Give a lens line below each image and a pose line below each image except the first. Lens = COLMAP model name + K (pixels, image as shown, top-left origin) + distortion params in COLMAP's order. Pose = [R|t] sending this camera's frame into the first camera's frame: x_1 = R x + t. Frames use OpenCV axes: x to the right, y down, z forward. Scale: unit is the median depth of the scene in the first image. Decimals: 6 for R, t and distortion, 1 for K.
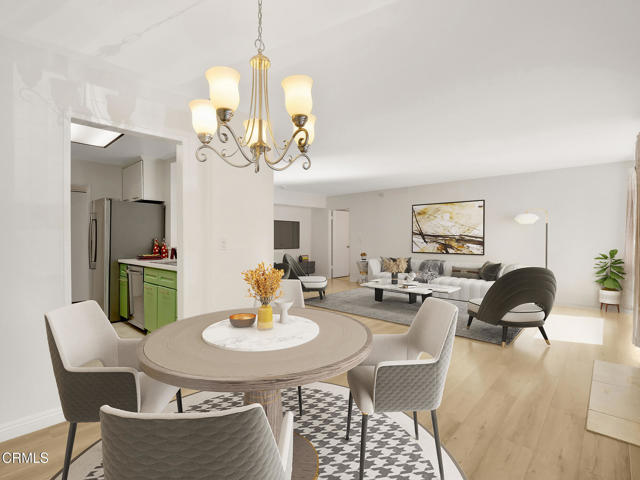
lens RADIAL K [[314.2, 0, 311.6], [0, 314.2, 239.1], [0, 0, 1]] dist [0.000100, -0.000193]
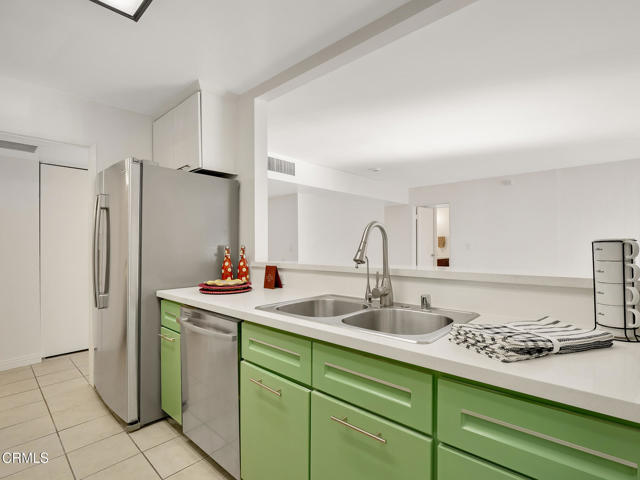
lens RADIAL K [[329.3, 0, 293.7], [0, 329.3, 239.9], [0, 0, 1]] dist [0.000524, 0.000108]
pose [[0.999336, 0.005749, -0.035965, -0.371802], [-0.006351, 0.999841, -0.016643, -0.003632], [0.035864, 0.016860, 0.999214, 0.485428]]
